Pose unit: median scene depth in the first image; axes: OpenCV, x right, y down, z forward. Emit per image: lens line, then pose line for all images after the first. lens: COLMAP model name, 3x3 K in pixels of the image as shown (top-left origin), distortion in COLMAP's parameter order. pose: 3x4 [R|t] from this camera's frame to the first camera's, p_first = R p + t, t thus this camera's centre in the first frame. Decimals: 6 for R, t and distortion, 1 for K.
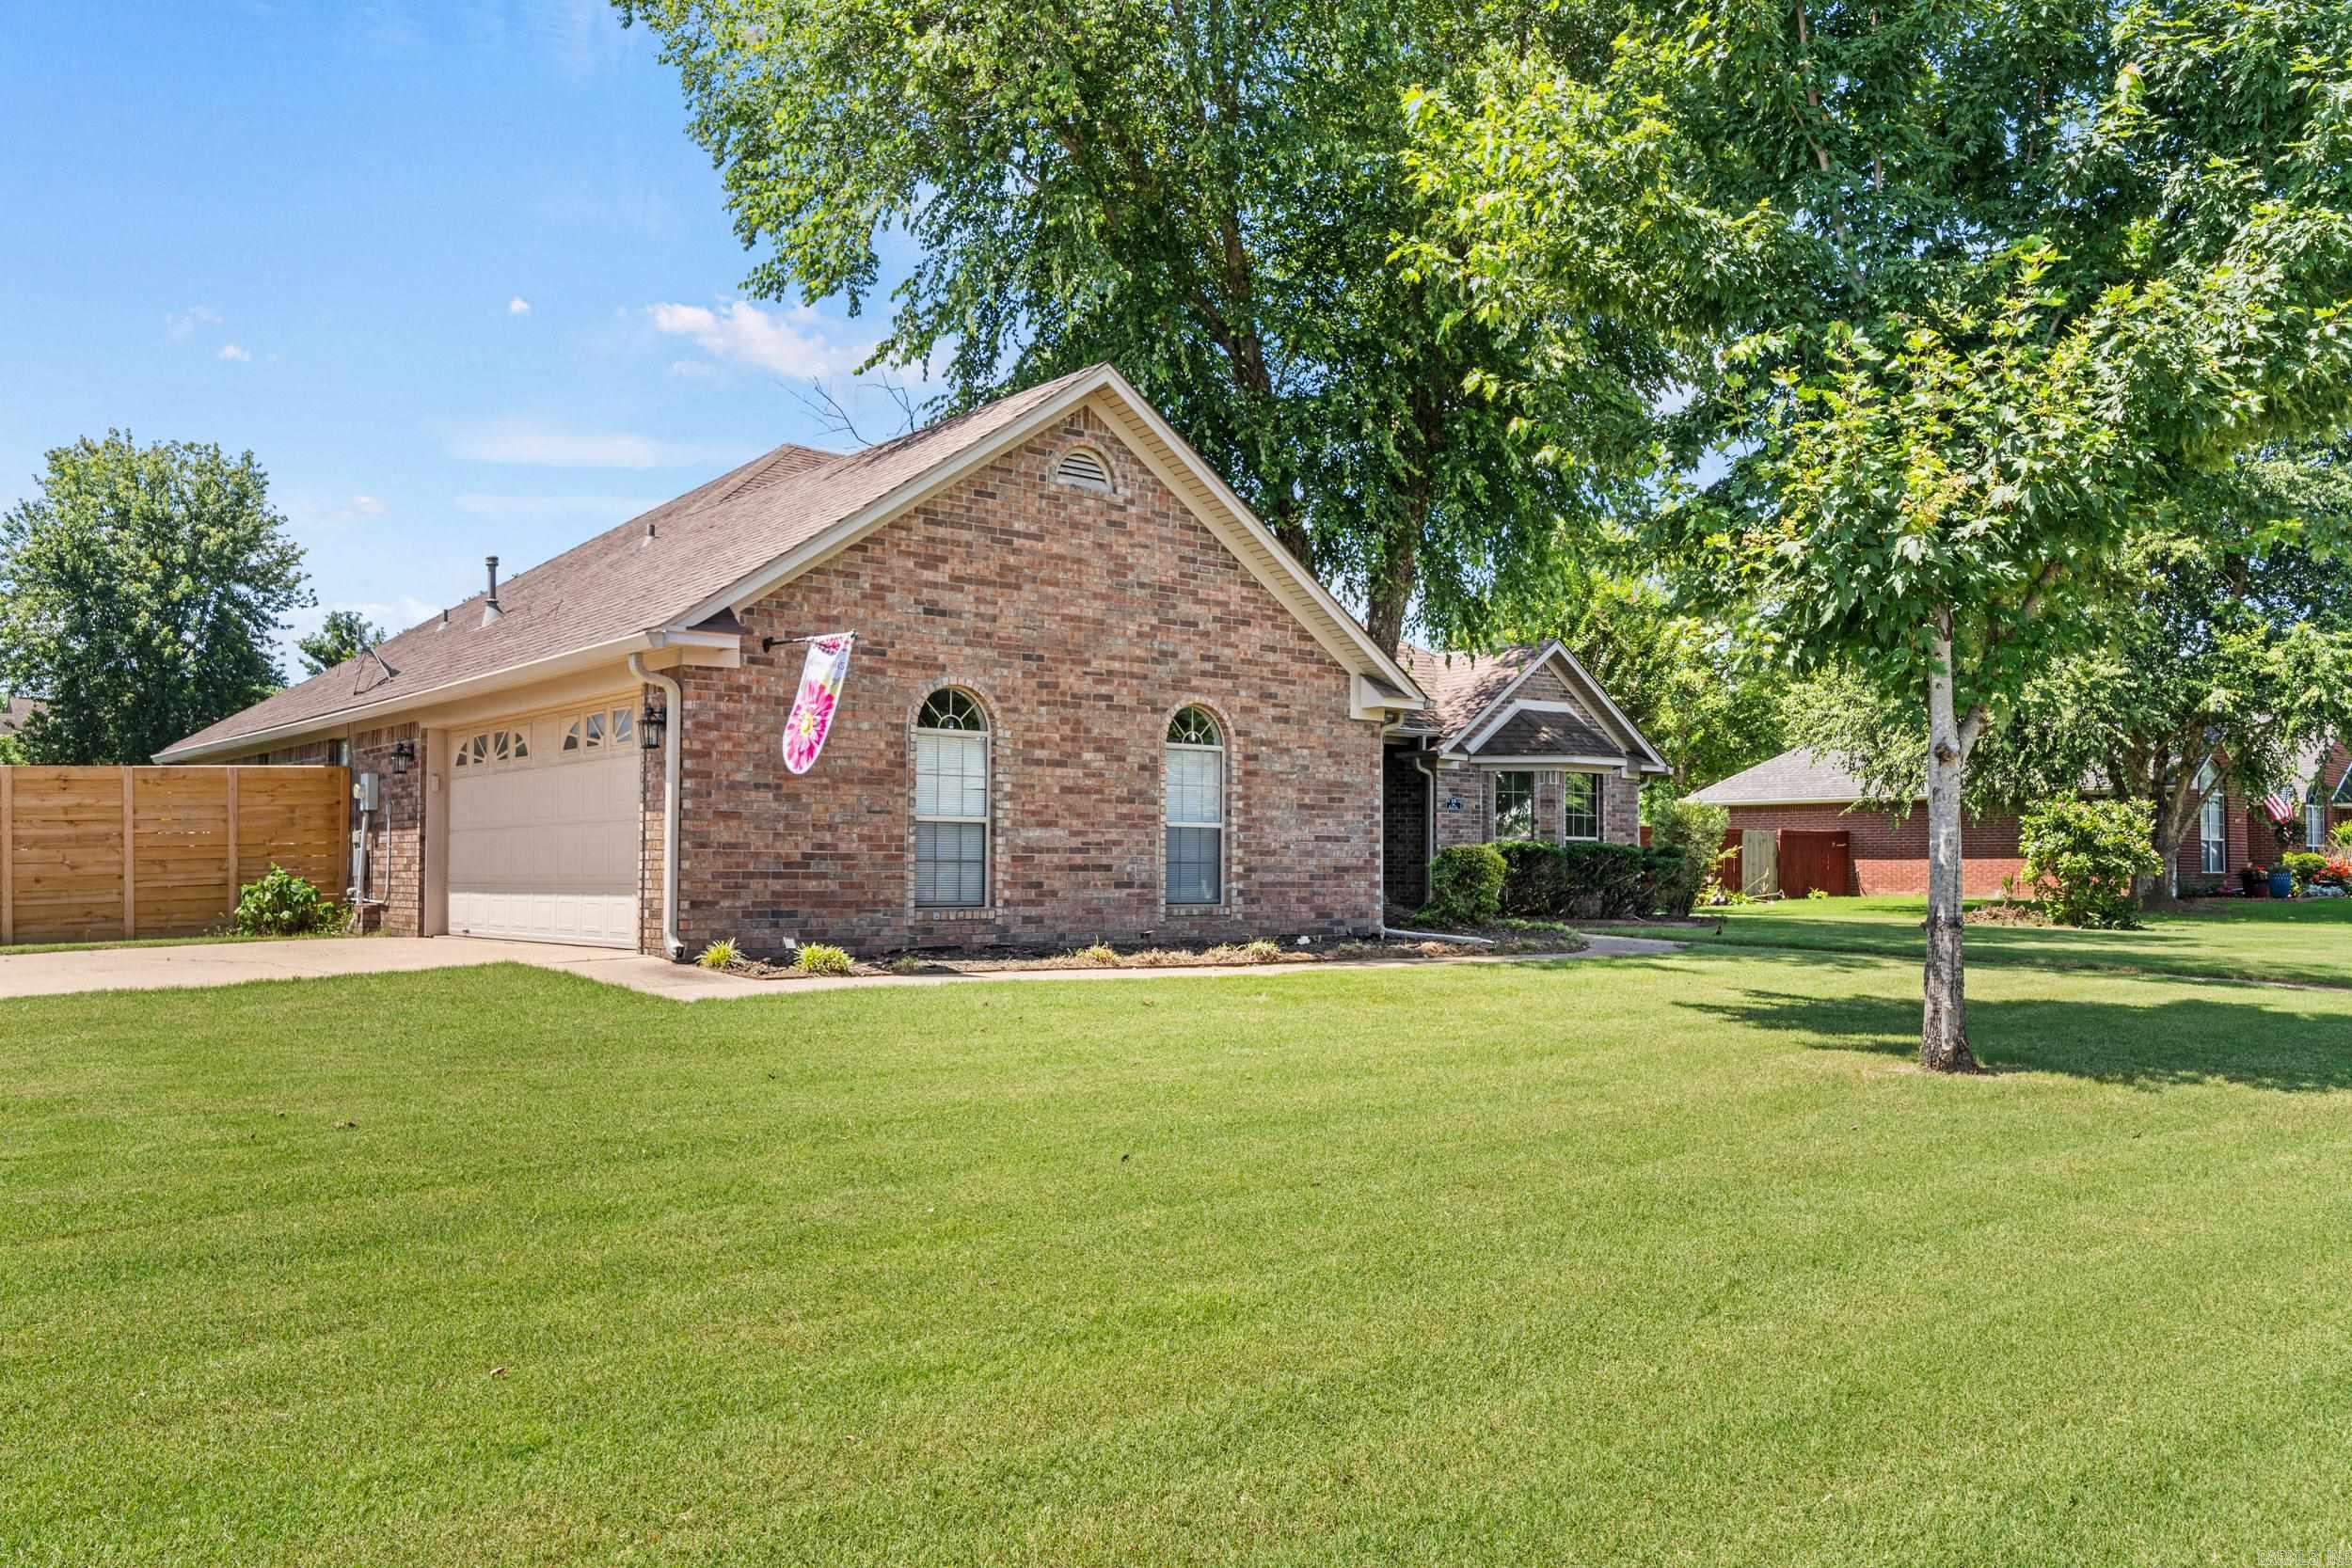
lens RADIAL K [[1759.0, 0, 1176.2], [0, 1759.0, 802.3], [0, 0, 1]] dist [-0.001307, 0.009202]
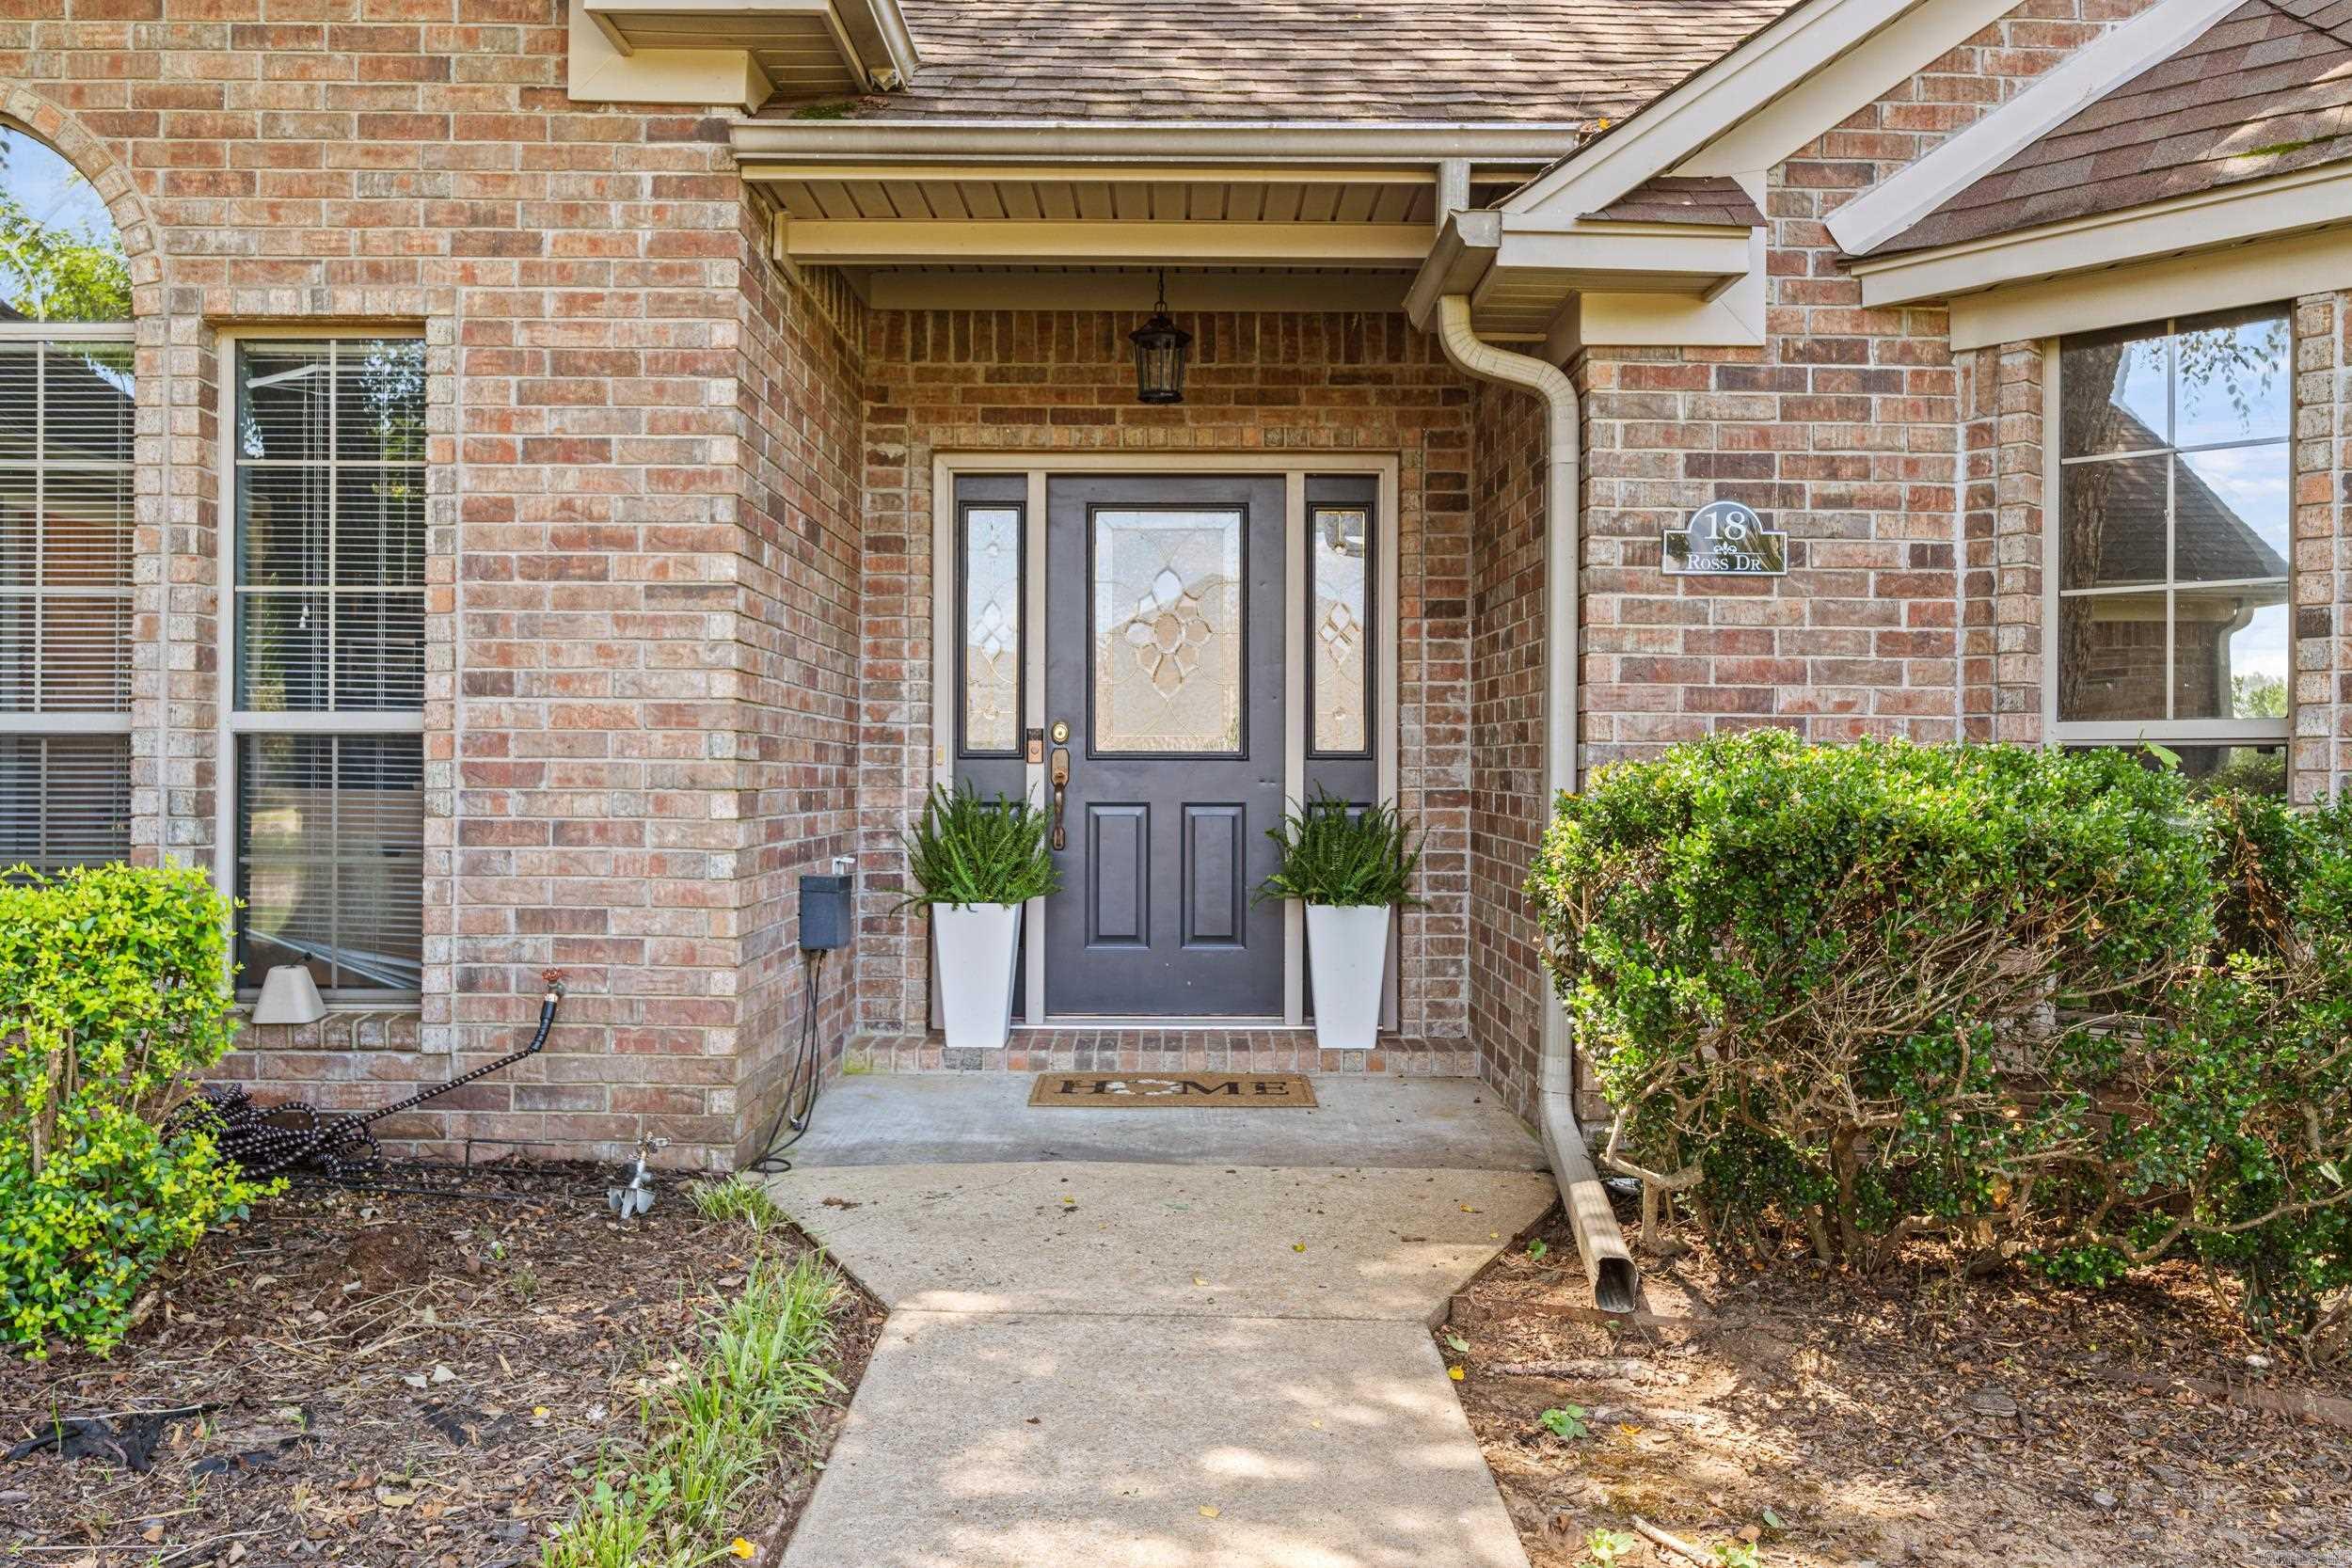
lens RADIAL K [[1759.0, 0, 1185.8], [0, 1759.0, 775.0], [0, 0, 1]] dist [-0.001307, 0.009202]
pose [[0.788920, 0.001796, -0.614494, 0.368781], [0.017564, 0.999521, 0.025472, 0.031391], [0.614245, -0.030888, 0.788510, 1.361993]]
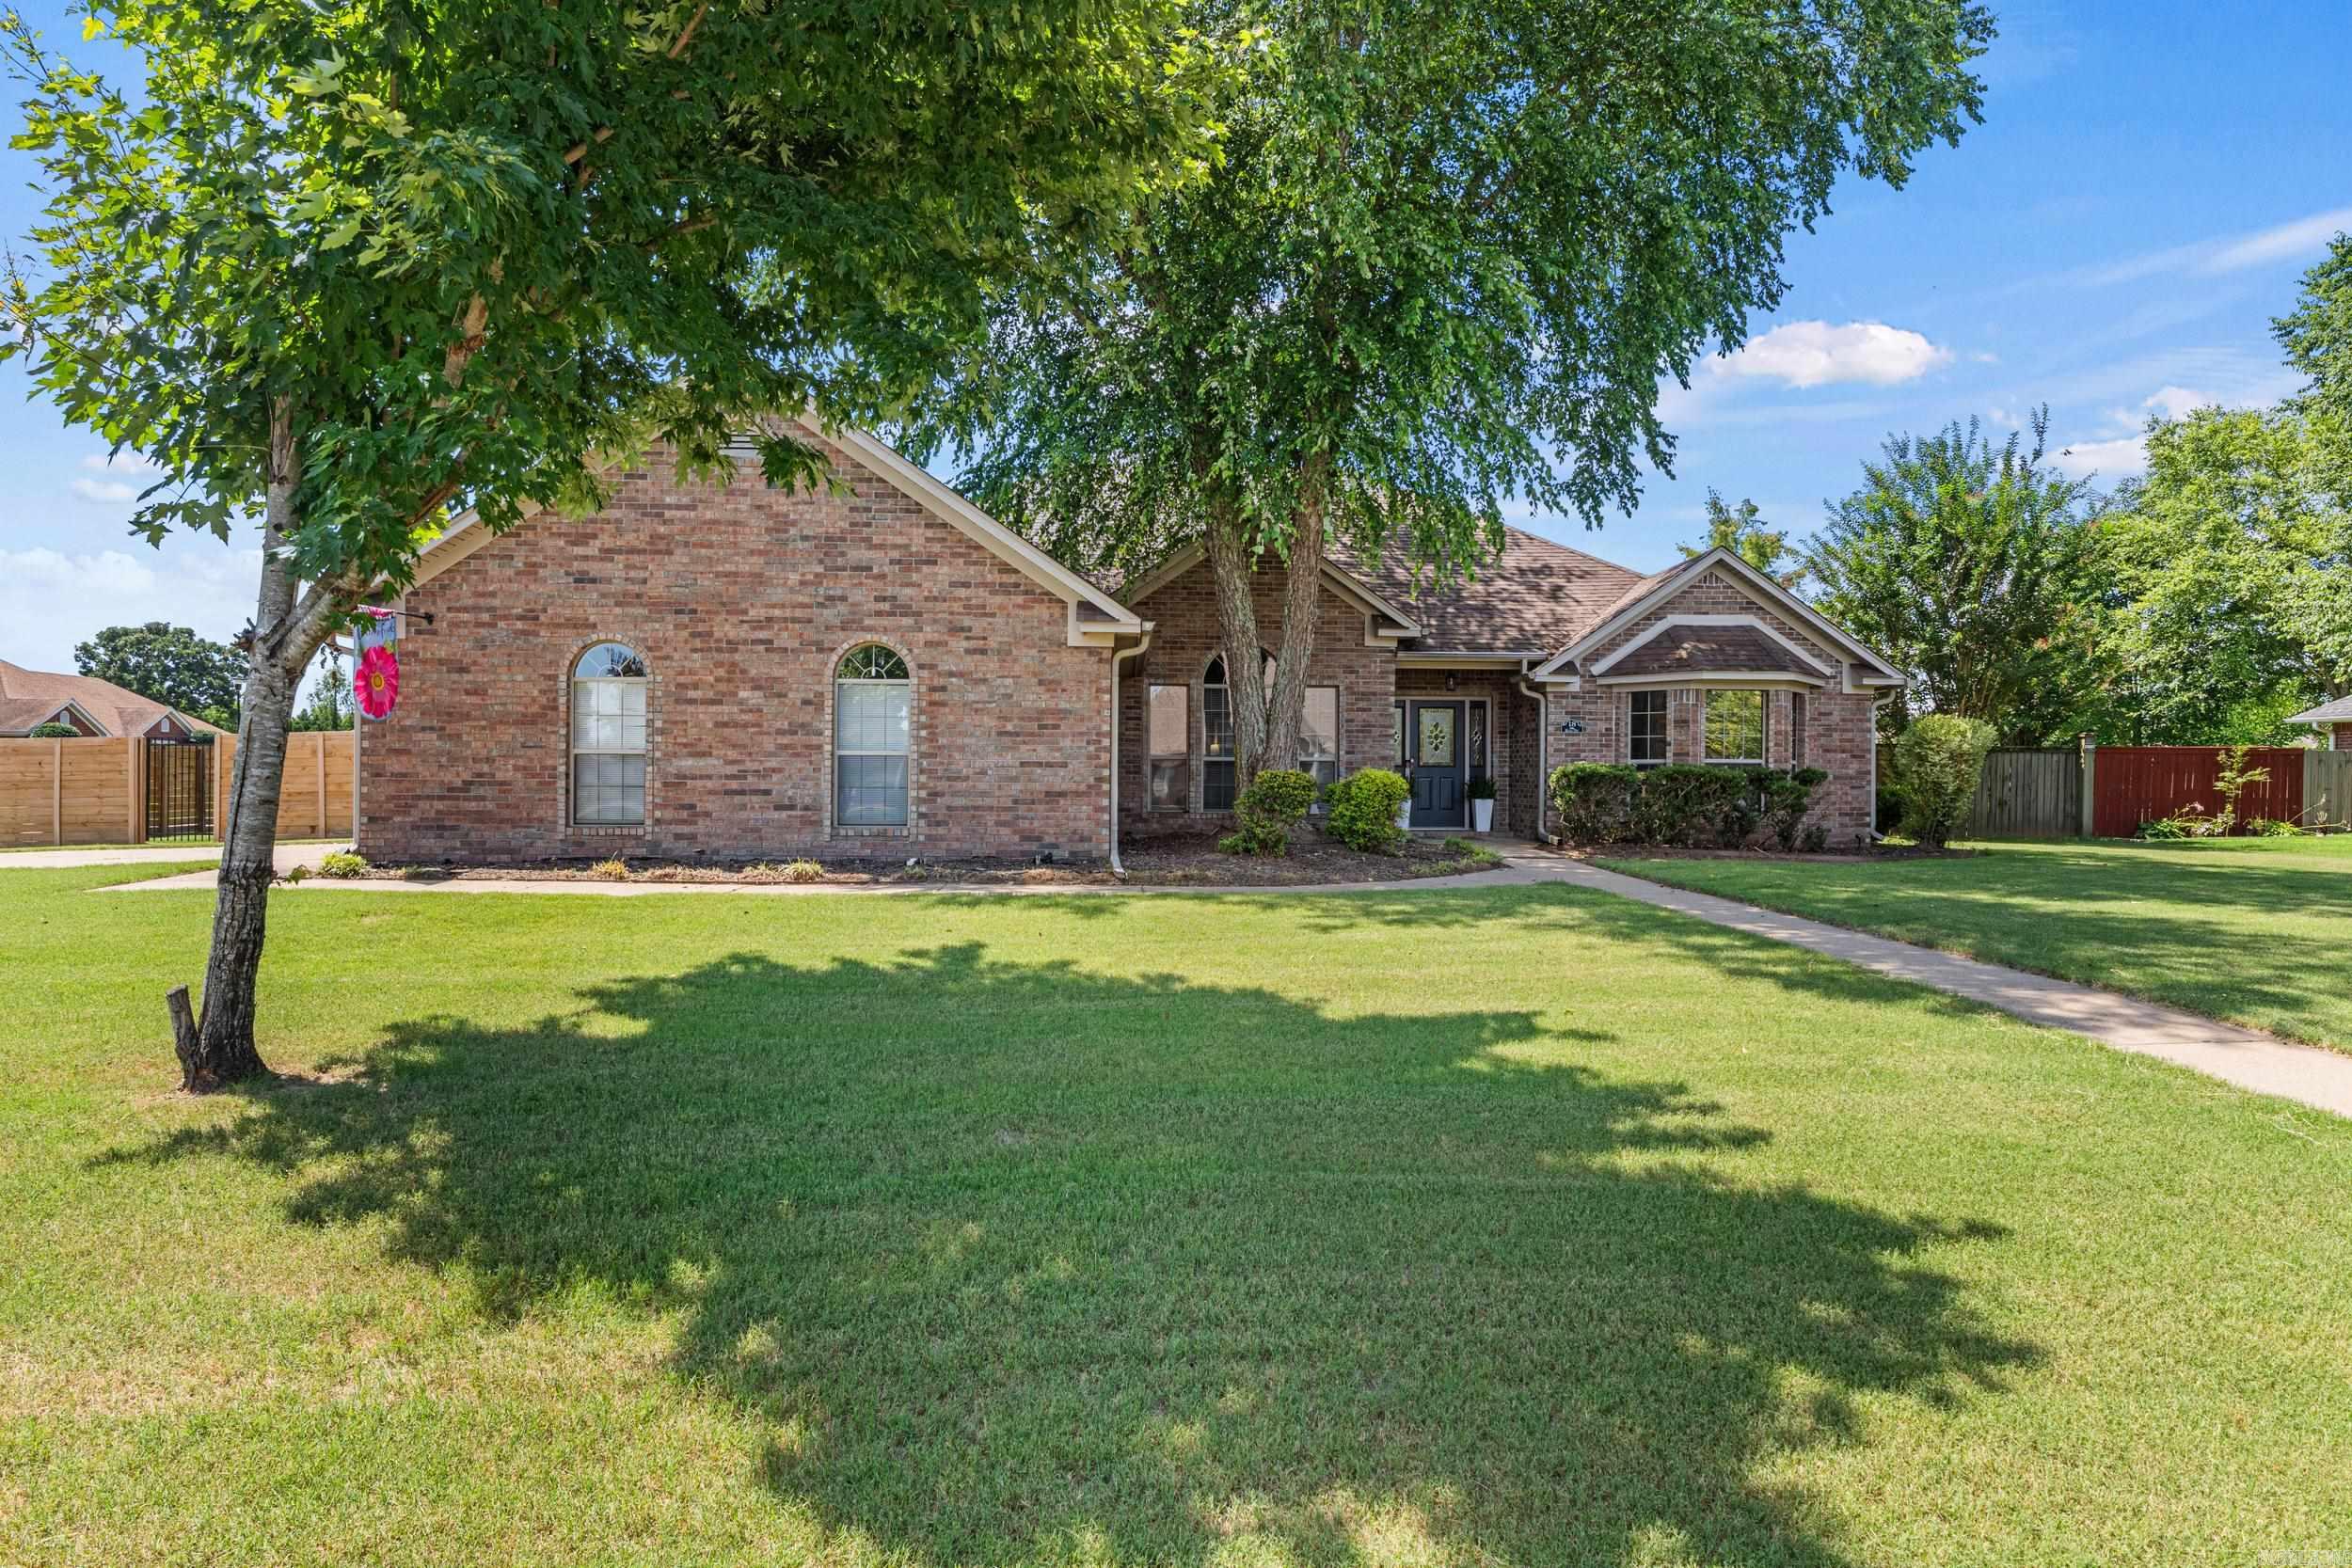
lens RADIAL K [[1248.3, 0, 1164.6], [0, 1248.3, 787.2], [0, 0, 1]] dist [-0.015201, -0.000168]
pose [[0.807582, 0.001202, -0.589754, 0.634379], [0.020378, 0.999344, 0.029941, 0.015007], [0.589403, -0.036198, 0.807027, 0.497411]]
